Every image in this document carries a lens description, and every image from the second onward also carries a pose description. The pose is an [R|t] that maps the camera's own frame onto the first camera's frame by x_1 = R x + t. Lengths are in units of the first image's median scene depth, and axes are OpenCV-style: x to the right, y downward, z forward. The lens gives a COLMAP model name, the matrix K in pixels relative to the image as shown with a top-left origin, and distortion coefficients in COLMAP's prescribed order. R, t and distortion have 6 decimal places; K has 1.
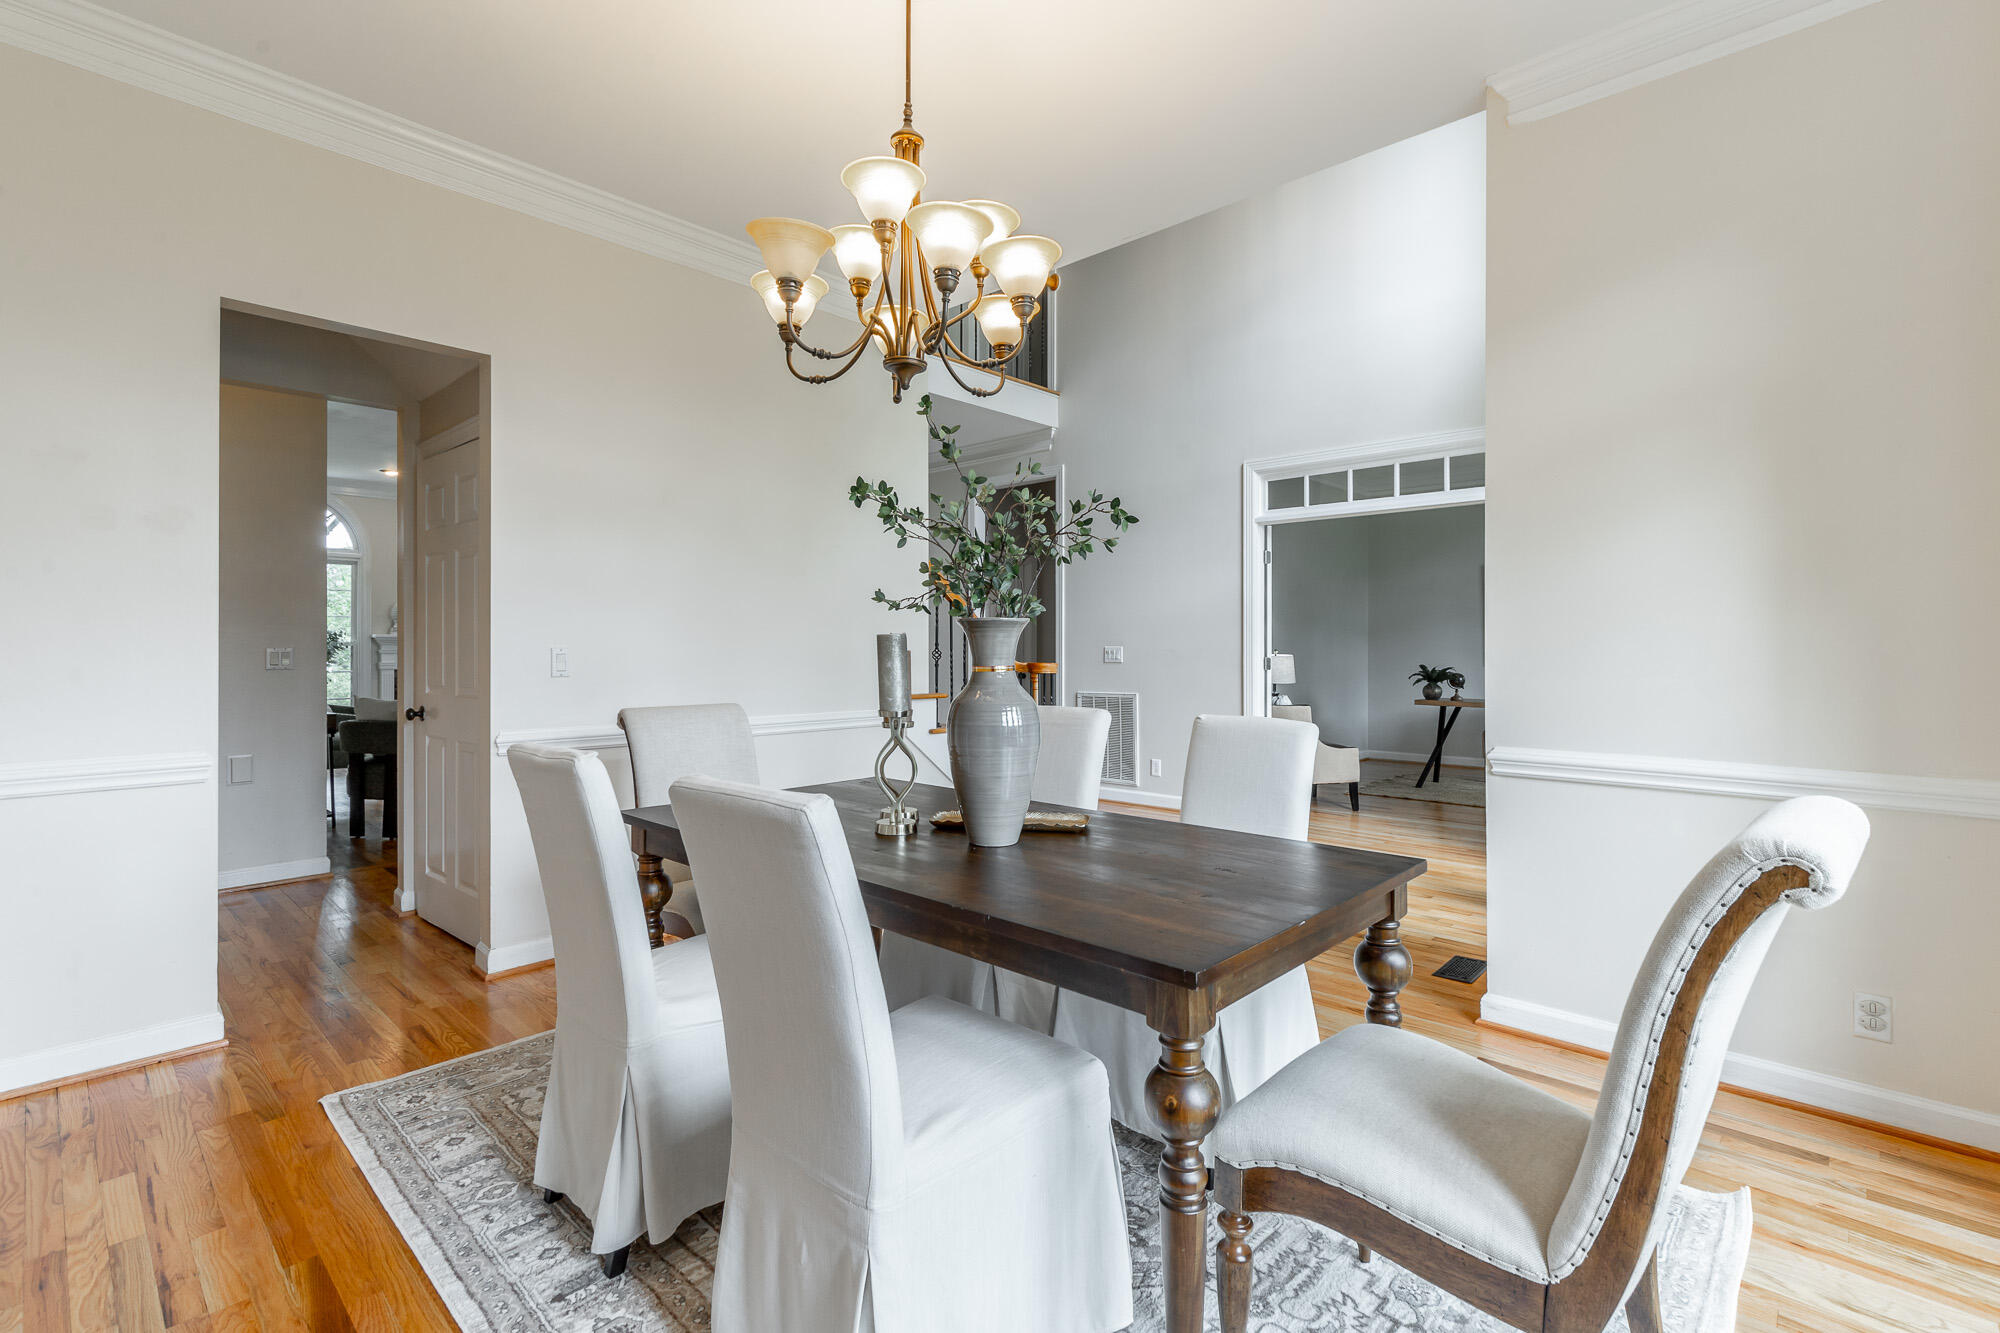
lens RADIAL K [[910.0, 0, 993.6], [0, 910.0, 662.9], [0, 0, 1]] dist [0.007816, 0.000301]
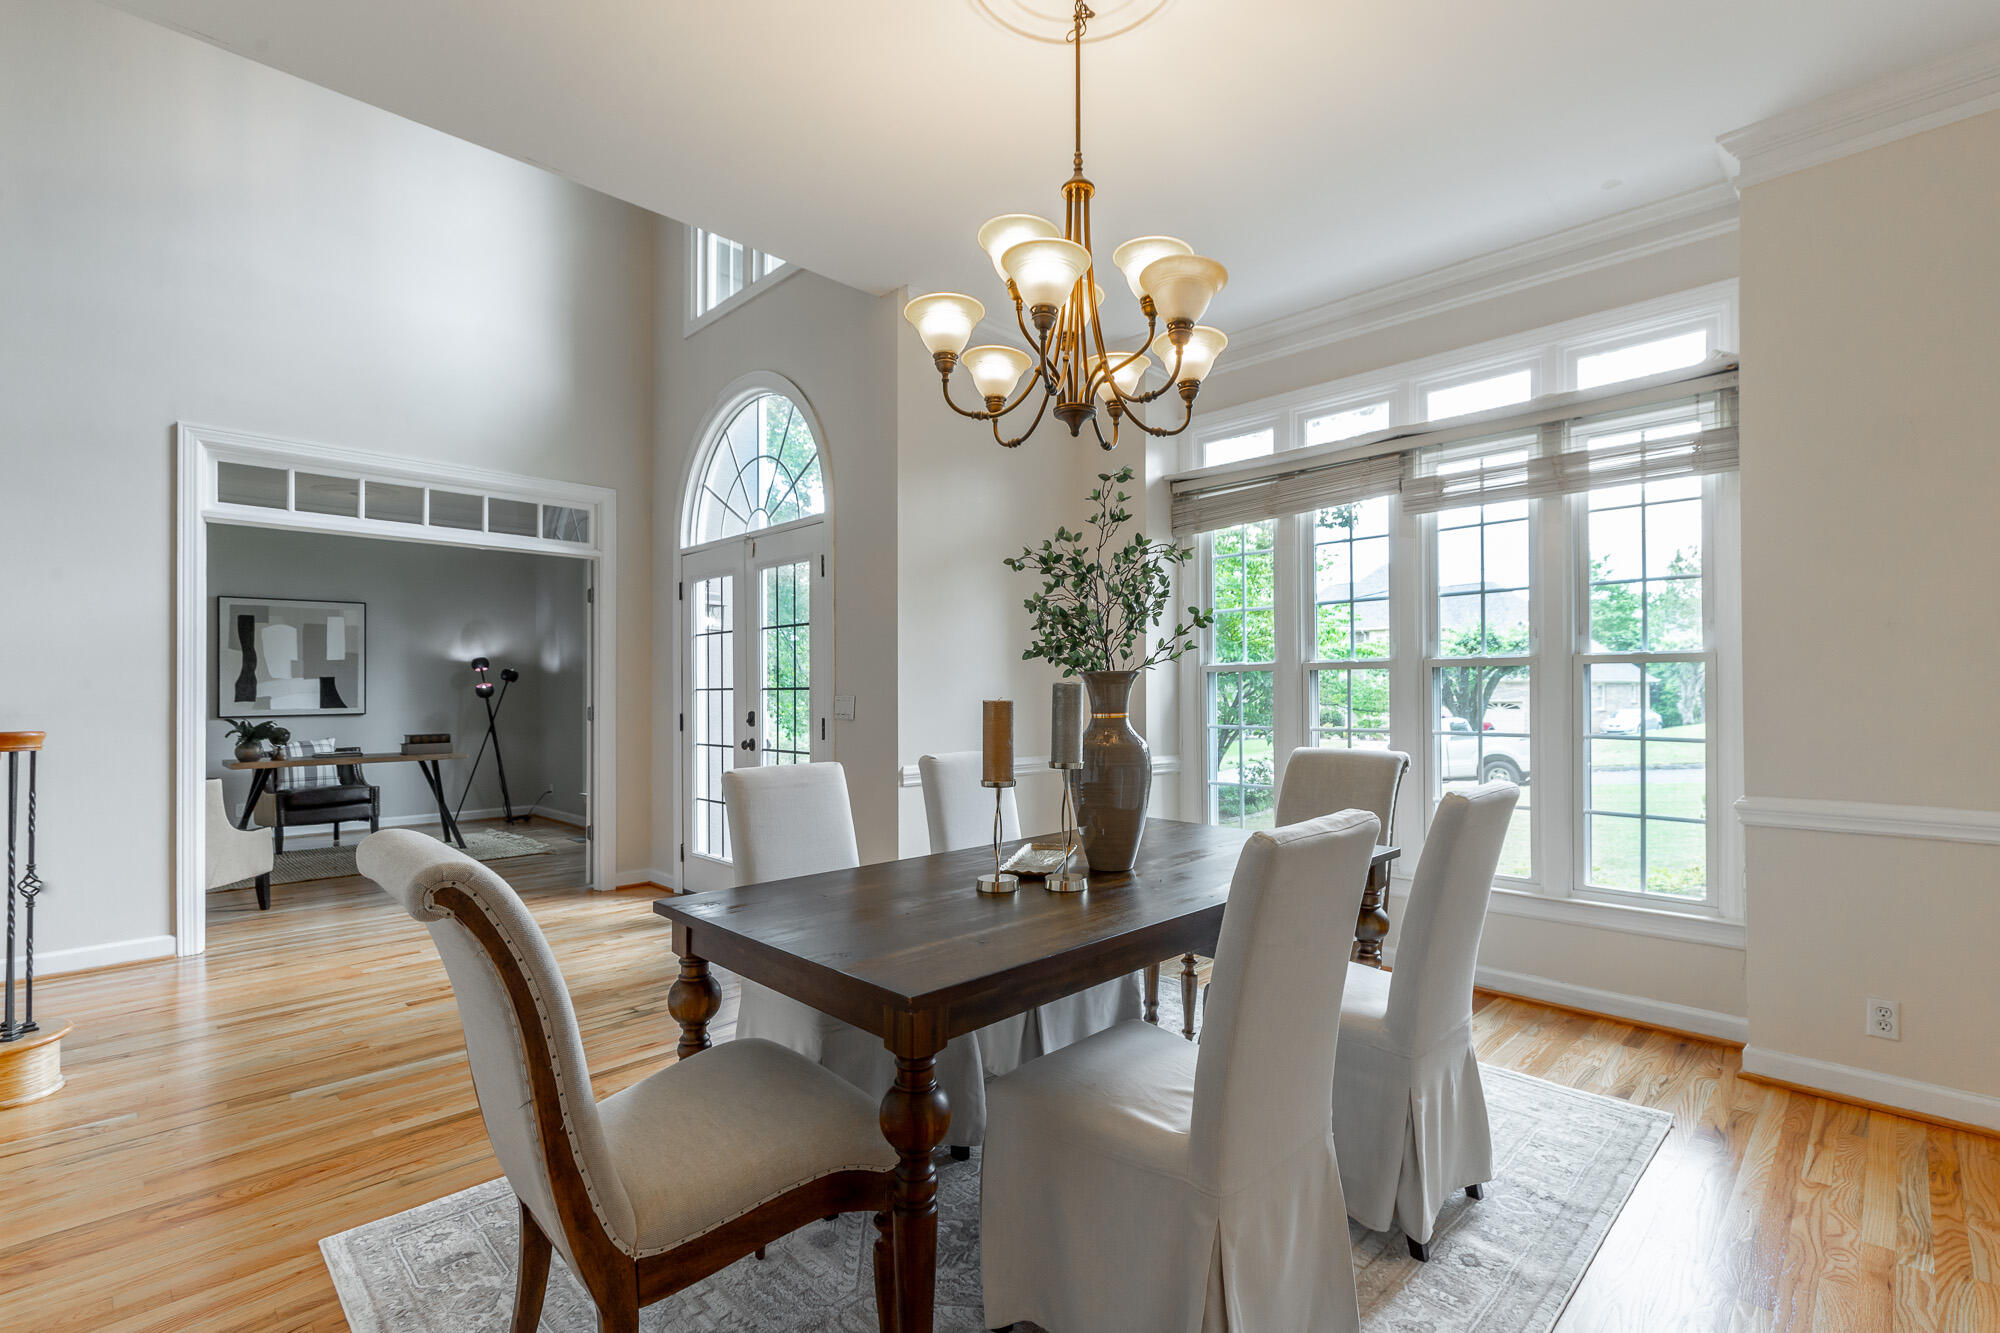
lens RADIAL K [[910.0, 0, 994.9], [0, 910.0, 673.1], [0, 0, 1]] dist [0.007816, 0.000301]
pose [[0.031795, 0.021550, 0.999262, -0.381202], [0.023267, 0.999481, -0.022295, -0.006214], [-0.999224, 0.023959, 0.031277, 0.383832]]
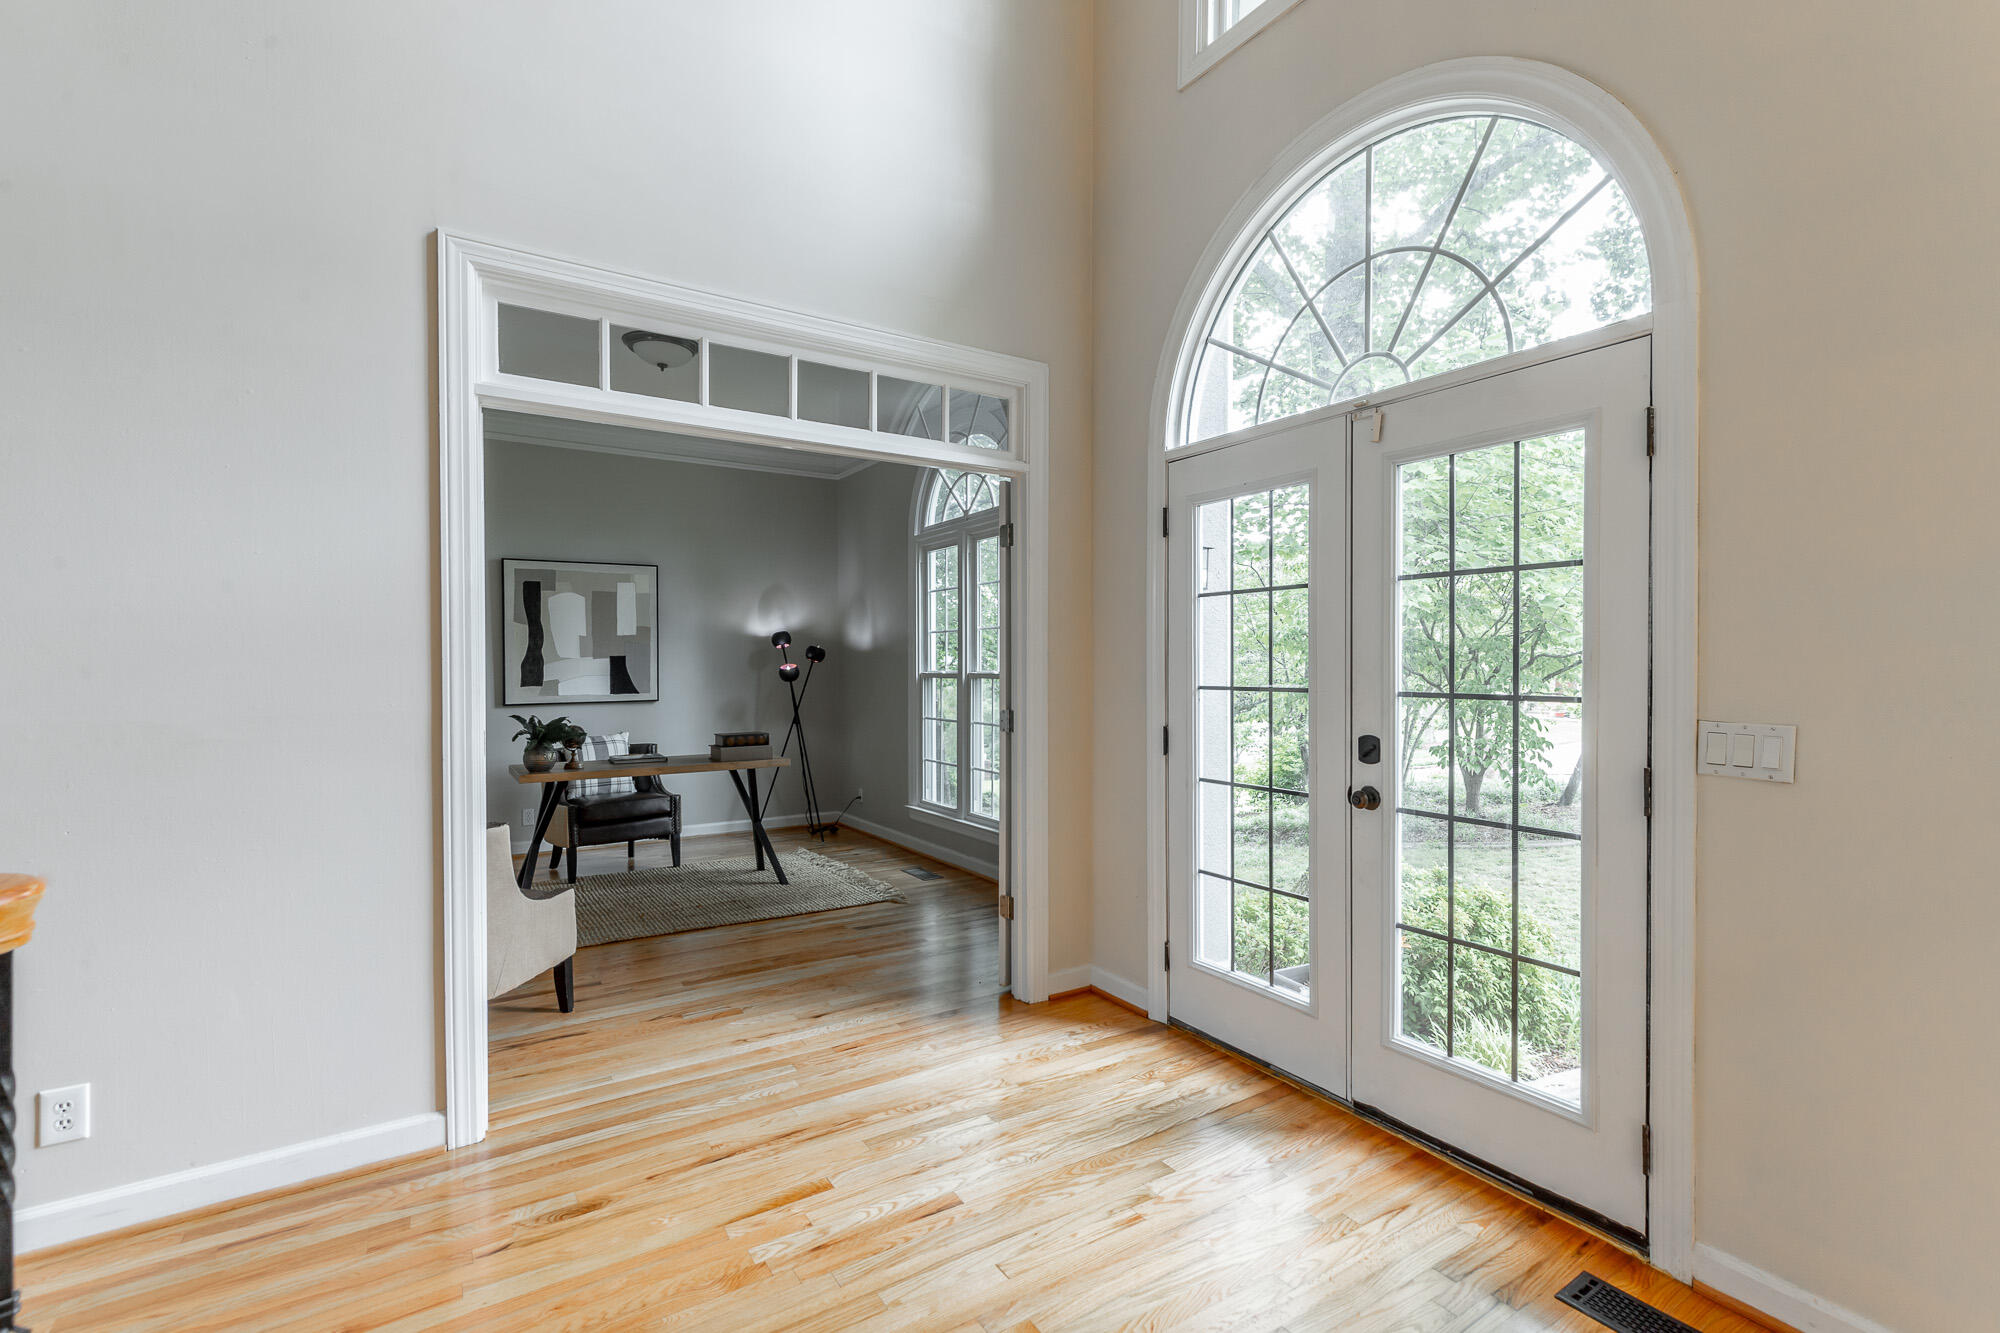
lens RADIAL K [[910.0, 0, 995.5], [0, 910.0, 659.1], [0, 0, 1]] dist [0.007816, 0.000301]
pose [[0.237908, 0.004535, 0.971277, -0.045530], [0.018713, 0.999782, -0.009252, -0.029715], [-0.971108, 0.020376, 0.237771, 0.687190]]
